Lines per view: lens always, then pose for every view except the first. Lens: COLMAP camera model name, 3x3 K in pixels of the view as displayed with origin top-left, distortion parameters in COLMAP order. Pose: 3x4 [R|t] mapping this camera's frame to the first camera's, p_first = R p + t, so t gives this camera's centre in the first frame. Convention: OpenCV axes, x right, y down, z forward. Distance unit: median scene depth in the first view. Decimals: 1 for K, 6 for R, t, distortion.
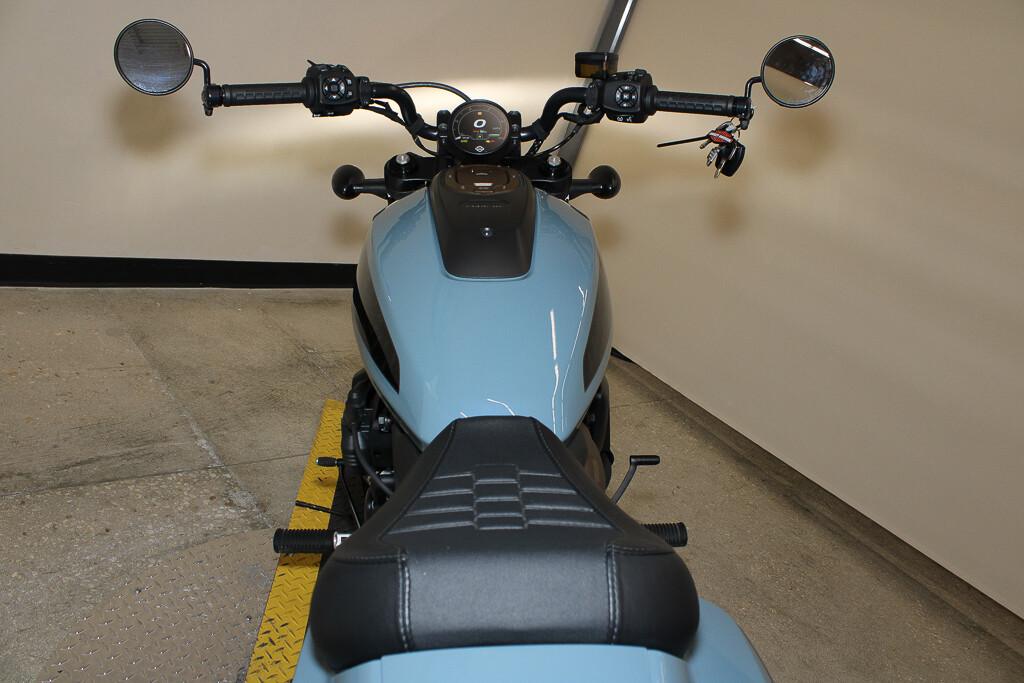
lens RADIAL K [[852.1, 0, 509.9], [0, 852.1, 348.4], [0, 0, 1]] dist [-0.173523, 0.153322]
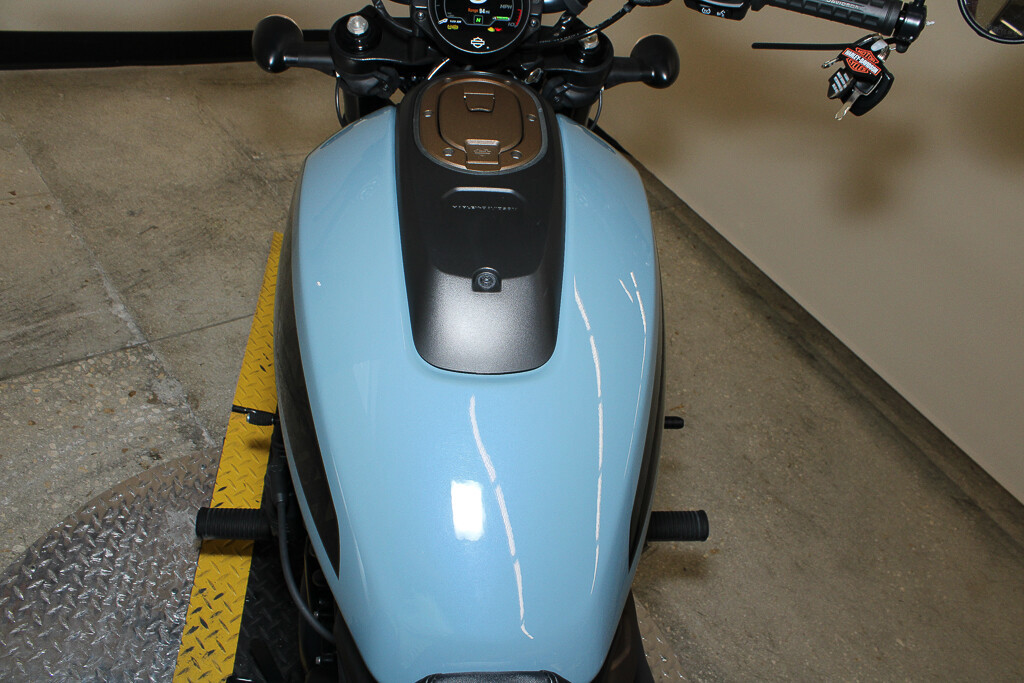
lens RADIAL K [[846.0, 0, 514.6], [0, 846.0, 350.9], [0, 0, 1]] dist [-0.170918, 0.149977]
pose [[0.997785, 0.046129, 0.047935, -0.019106], [-0.059953, 0.935793, 0.347416, -0.166786], [-0.028832, -0.349520, 0.936485, 0.241248]]
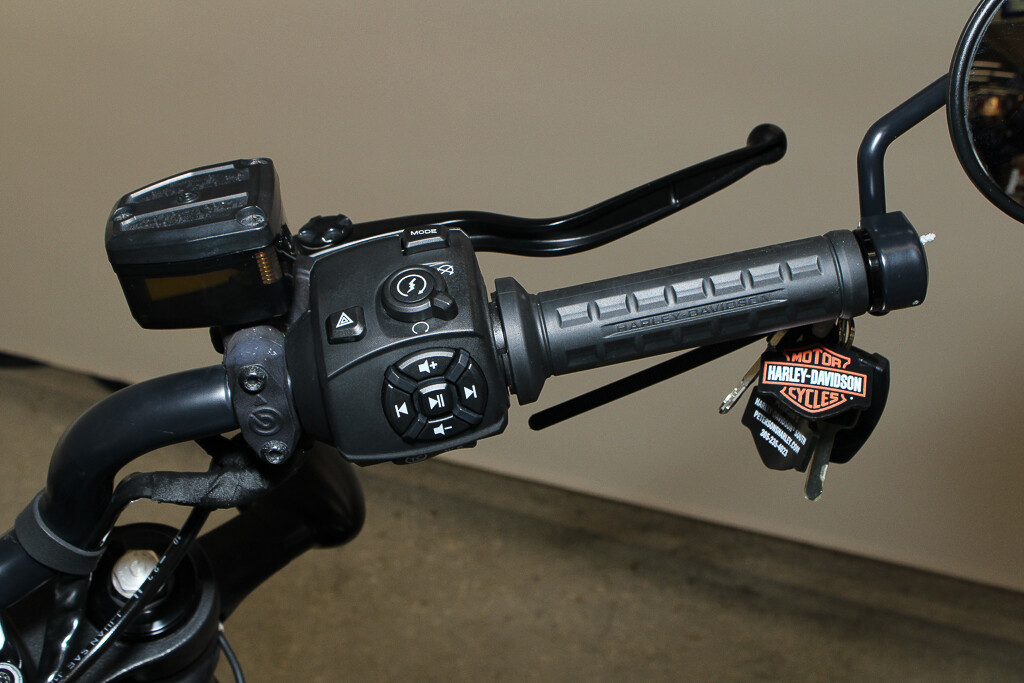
lens RADIAL K [[1570.0, 0, 512.0], [0, 1570.0, 341.5], [0, 0, 1]] dist [-0.003011, -0.041631]
pose [[0.843775, -0.415054, 0.340255, 0.012010], [0.353337, 0.906800, 0.229928, -0.274588], [-0.403975, -0.073783, 0.911789, 0.409066]]
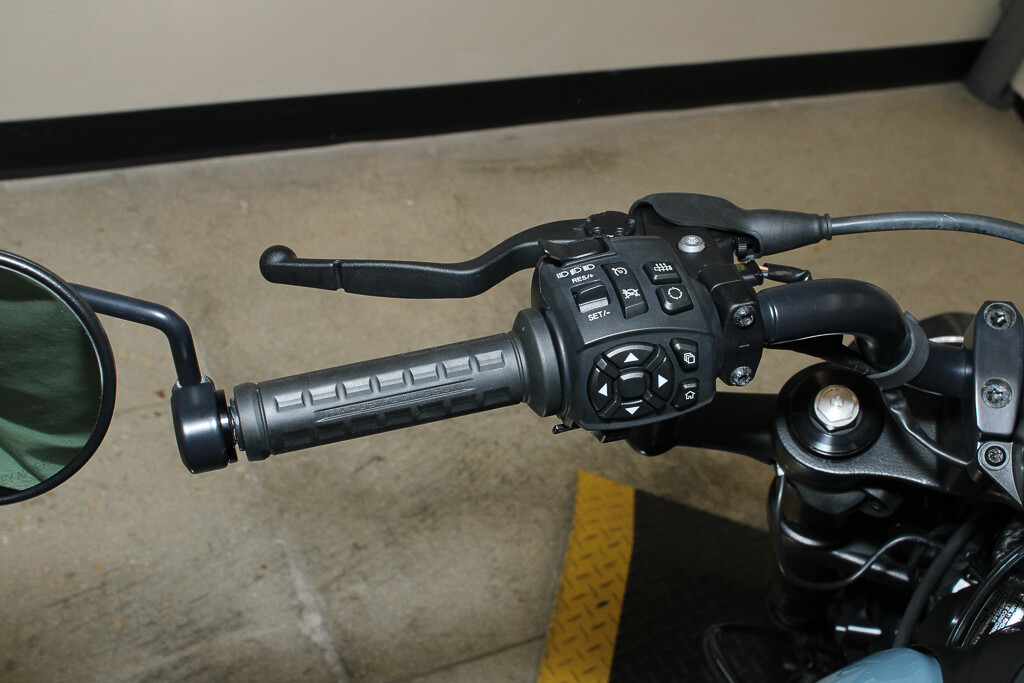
lens RADIAL K [[1376.1, 0, 512.0], [0, 1376.1, 341.5], [0, 0, 1]] dist [-0.051781, -0.011097]
pose [[0.964029, 0.105040, -0.244160, -0.091933], [-0.029553, 0.955263, 0.294279, -0.305159], [0.264148, -0.276477, 0.924005, 0.380823]]
